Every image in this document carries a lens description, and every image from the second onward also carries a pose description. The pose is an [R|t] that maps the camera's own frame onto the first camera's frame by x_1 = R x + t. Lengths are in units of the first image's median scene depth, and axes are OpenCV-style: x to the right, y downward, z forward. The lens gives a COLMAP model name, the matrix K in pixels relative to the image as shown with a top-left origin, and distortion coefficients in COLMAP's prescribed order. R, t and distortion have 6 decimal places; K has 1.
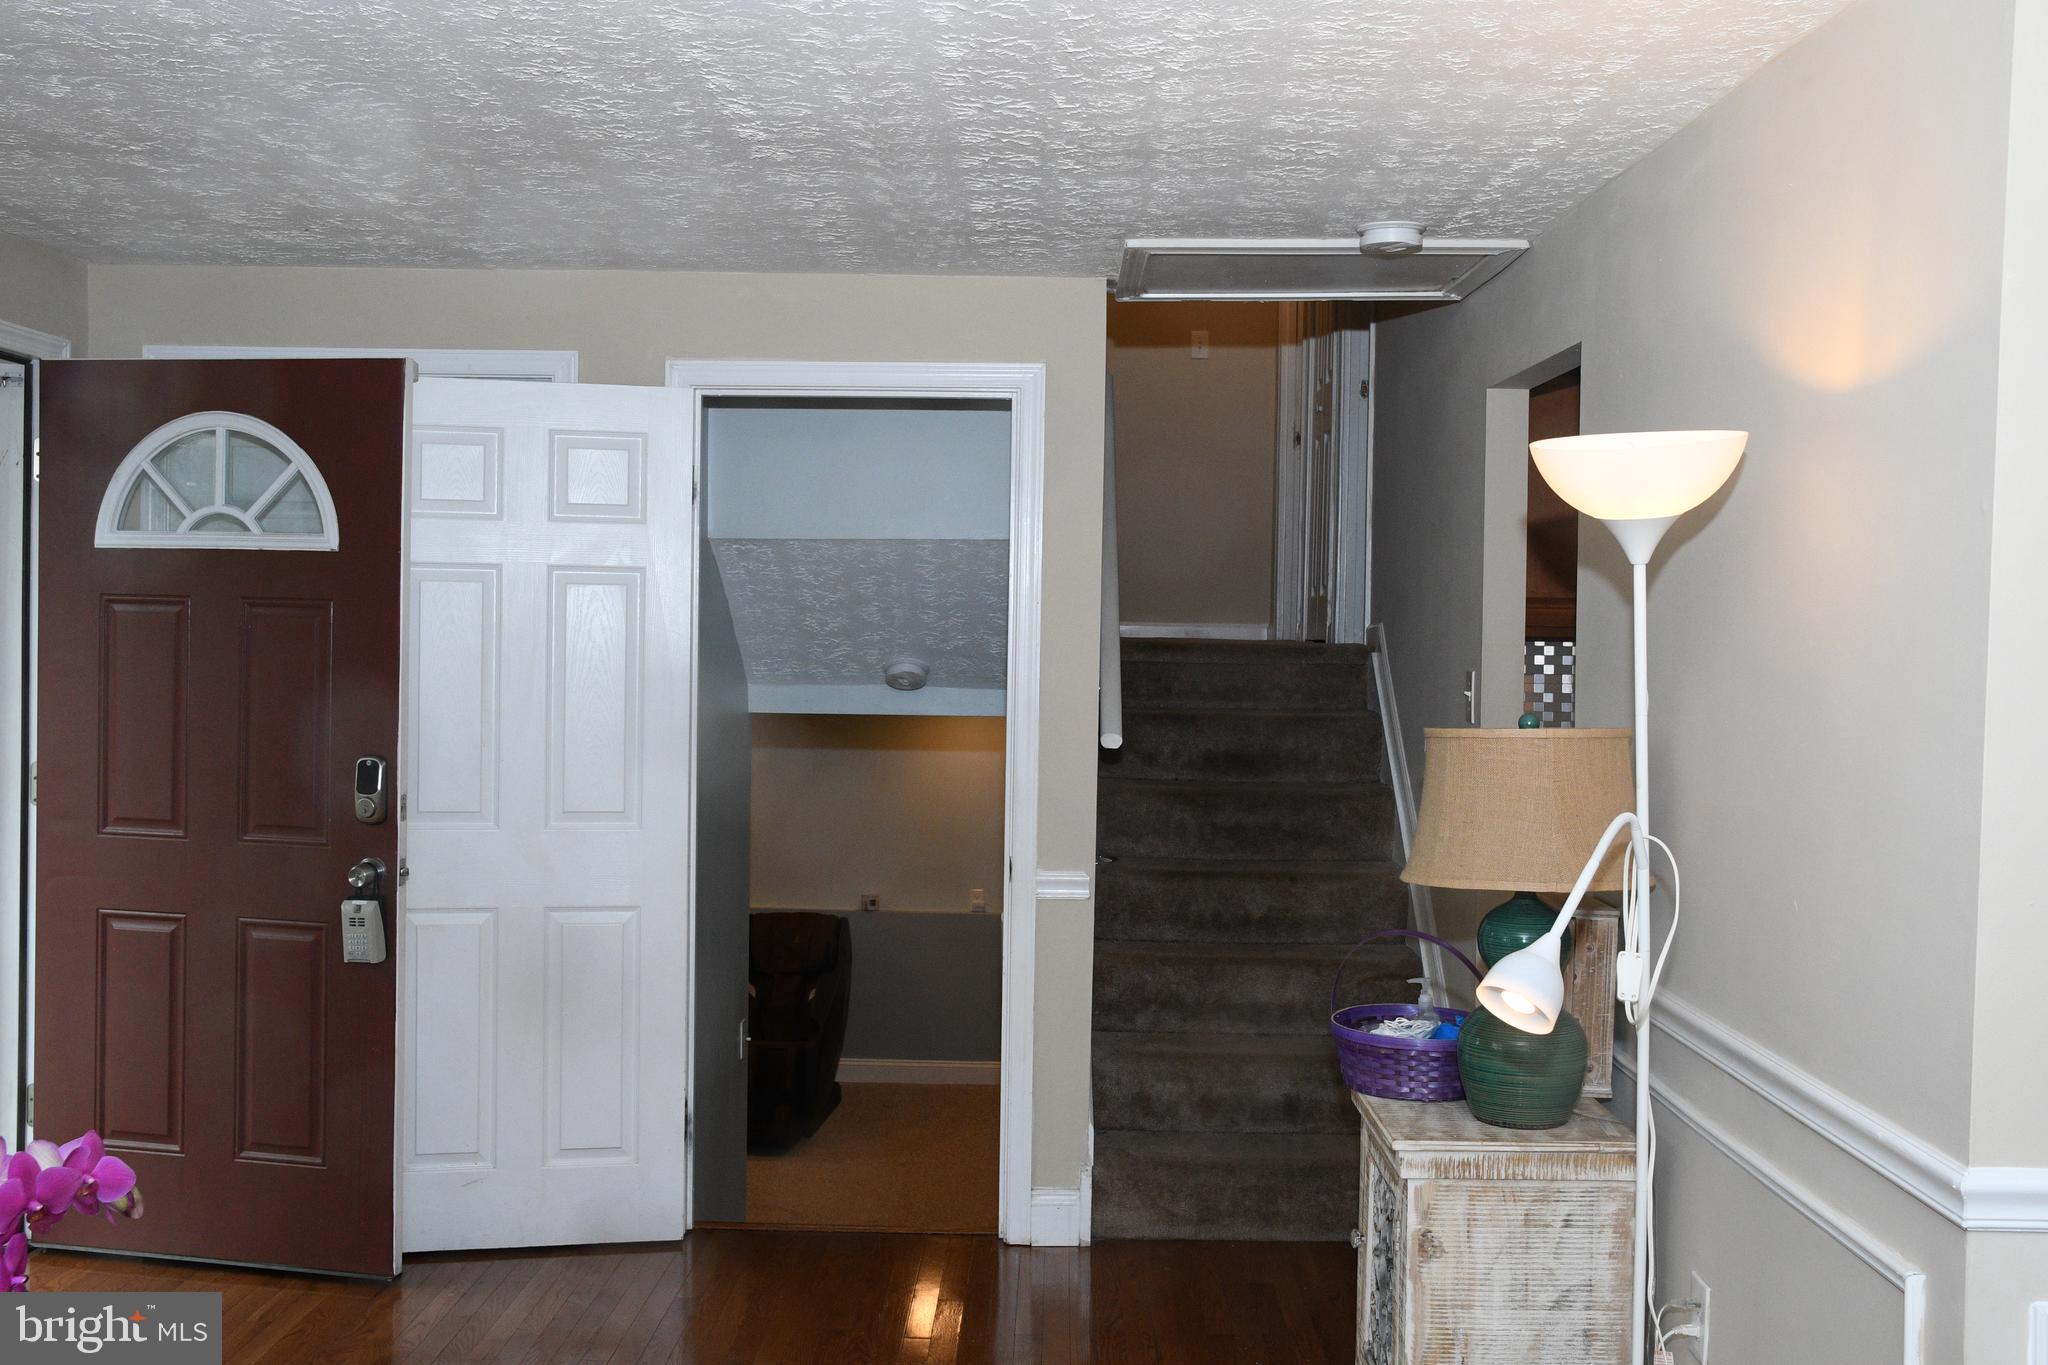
lens RADIAL K [[2038.5, 0, 1024.0], [0, 2038.5, 682.5], [0, 0, 1]] dist [-0.003143, -0.007242]
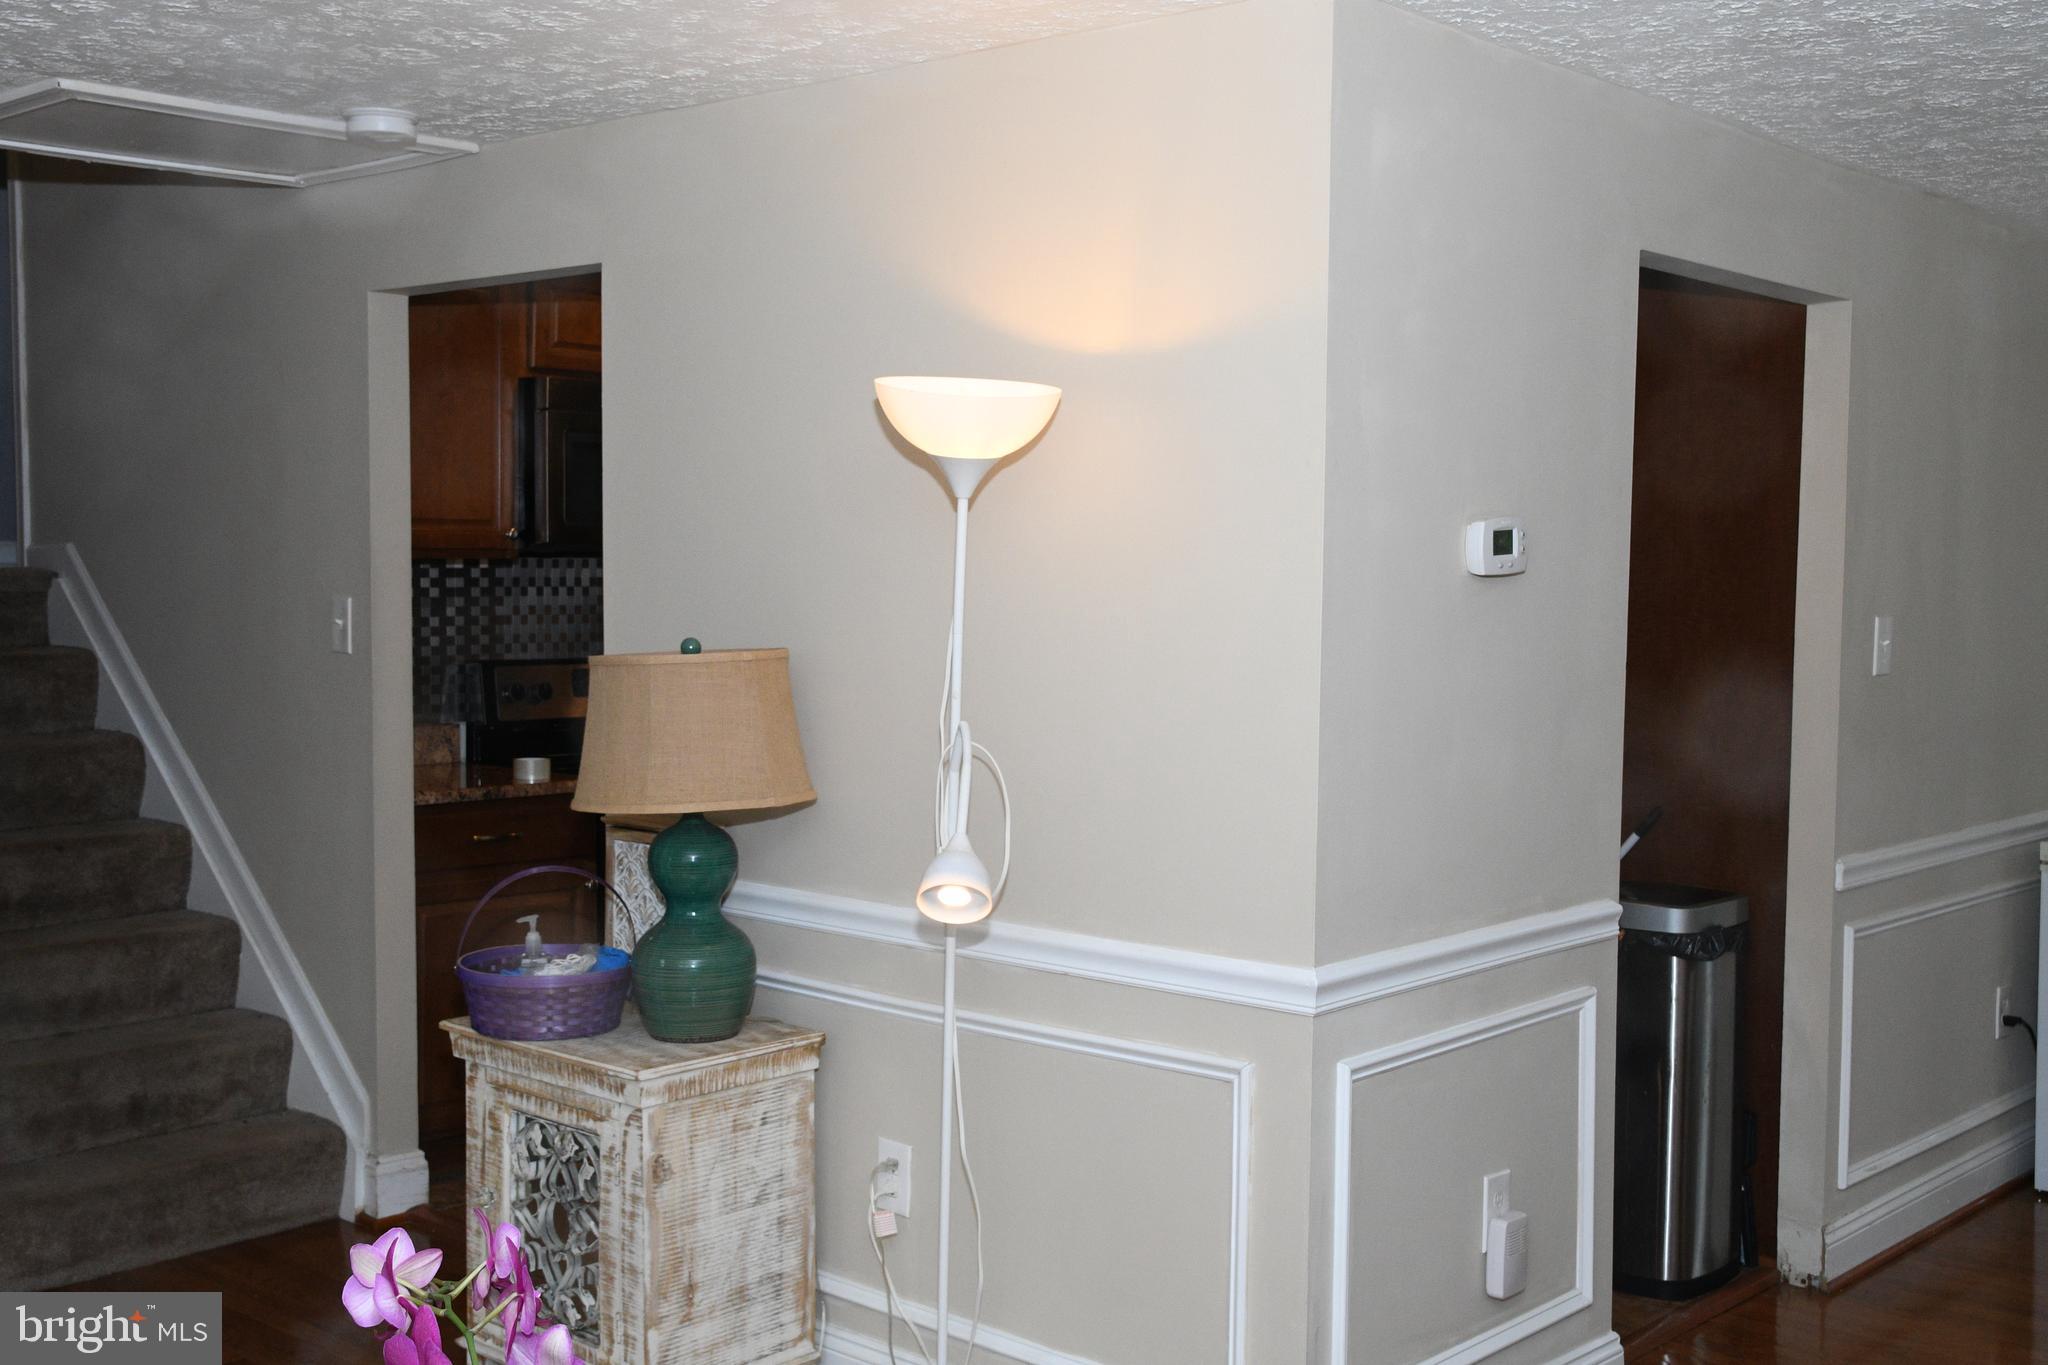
lens RADIAL K [[2290.2, 0, 1024.0], [0, 2290.2, 682.5], [0, 0, 1]] dist [-0.059967, 0.381420]
pose [[0.666950, -0.054824, 0.743083, -0.344890], [0.025874, 0.998392, 0.050438, -0.010949], [-0.744653, -0.014413, 0.667296, 0.080195]]
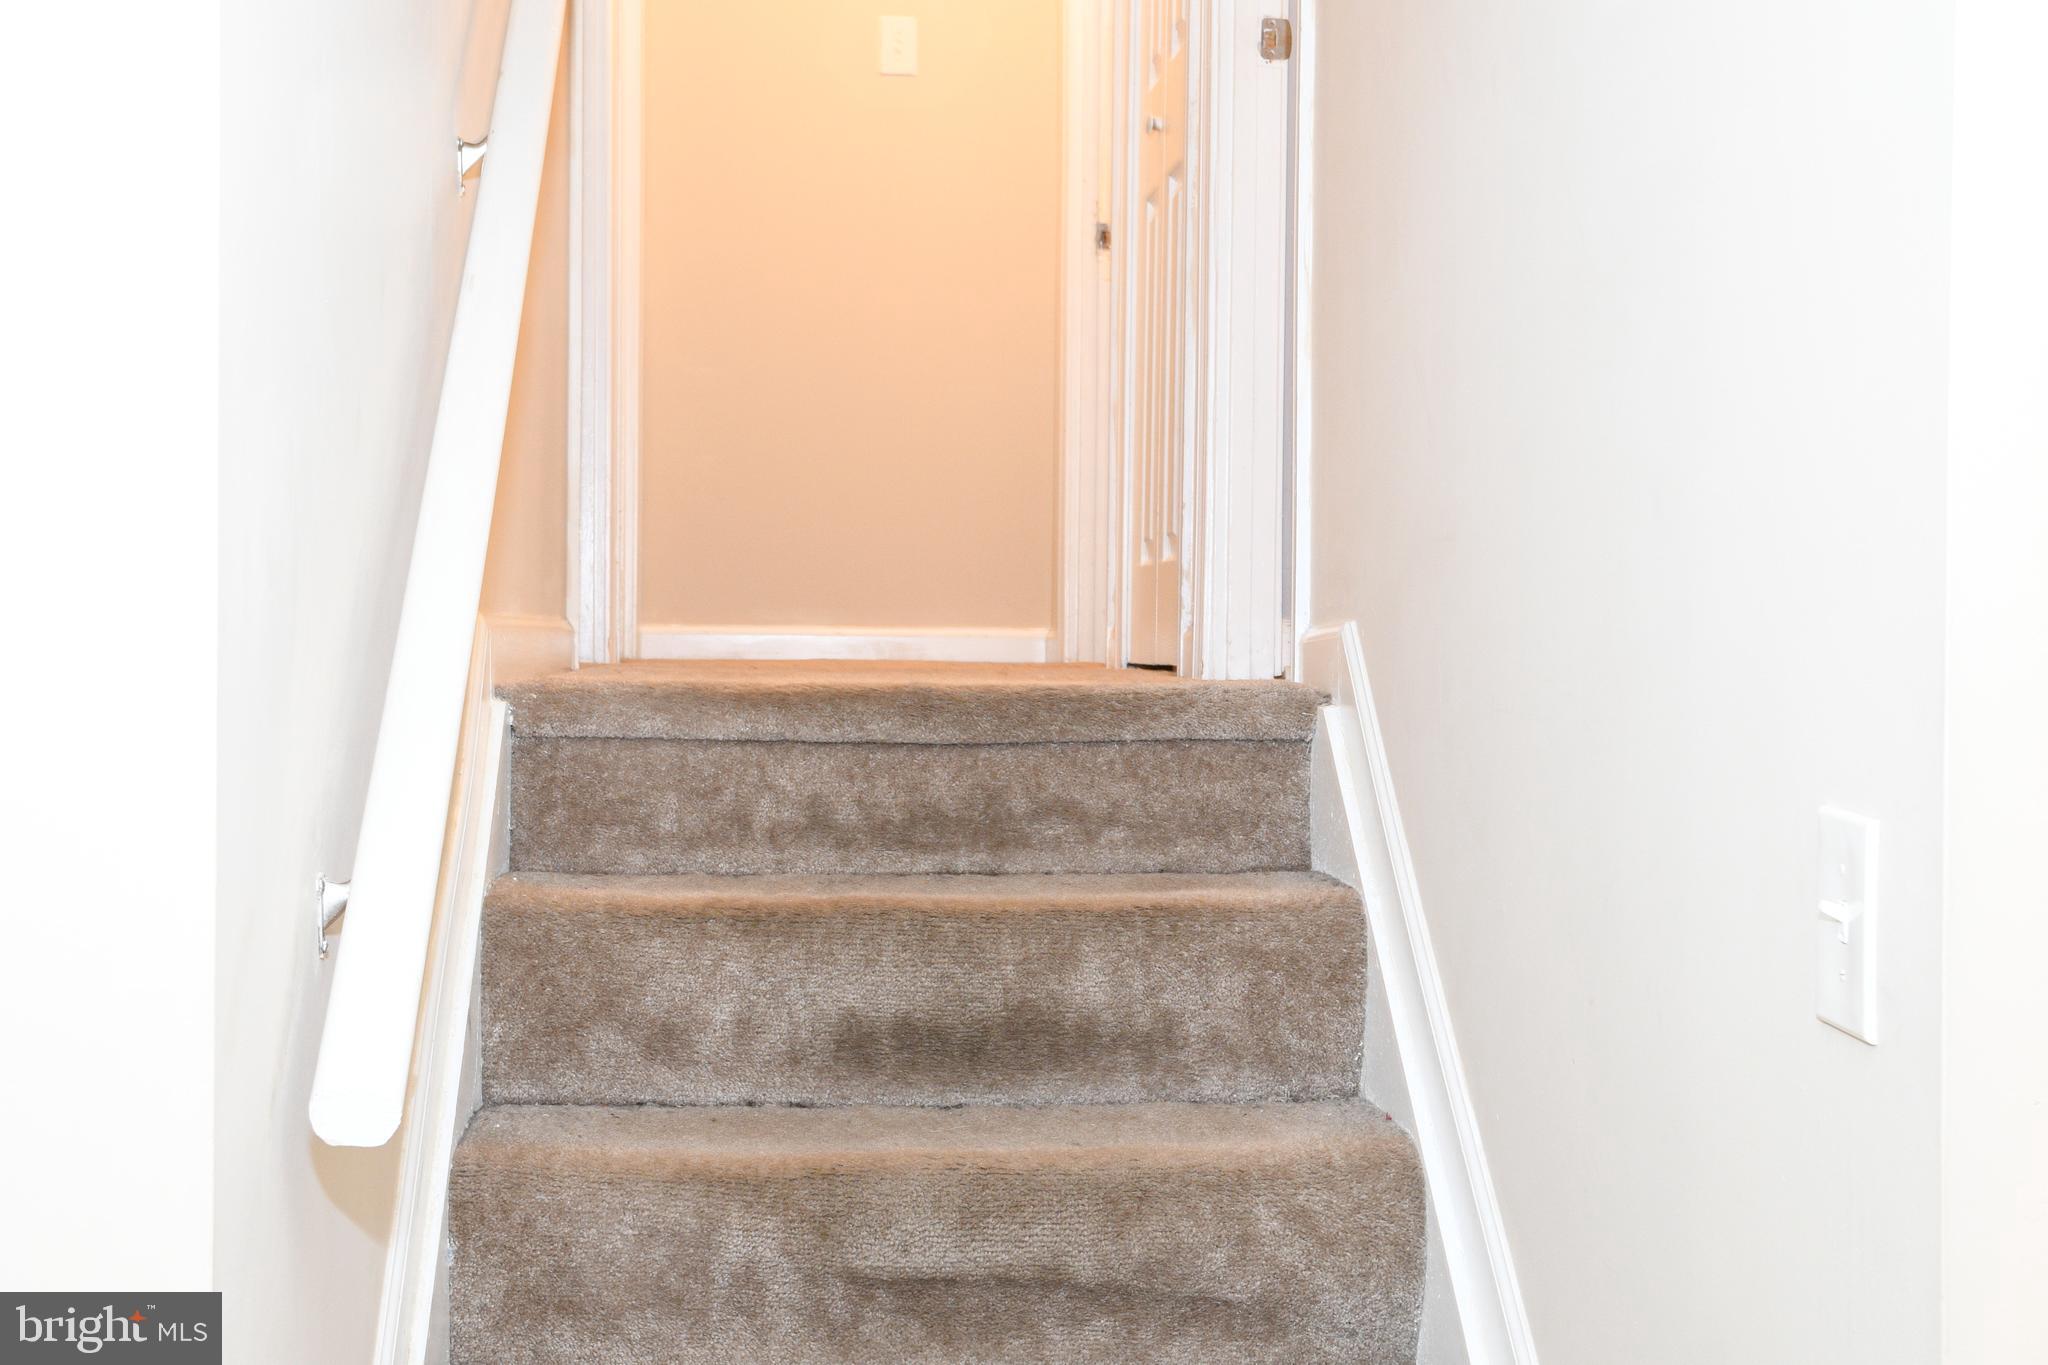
lens RADIAL K [[2666.9, 0, 1024.0], [0, 2666.9, 682.5], [0, 0, 1]] dist [0.244619, 0.004269]
pose [[0.994522, -0.007084, 0.104289, 0.090334], [0.008154, 0.999918, -0.009839, -0.018868], [-0.104211, 0.010636, 0.994498, 0.691725]]
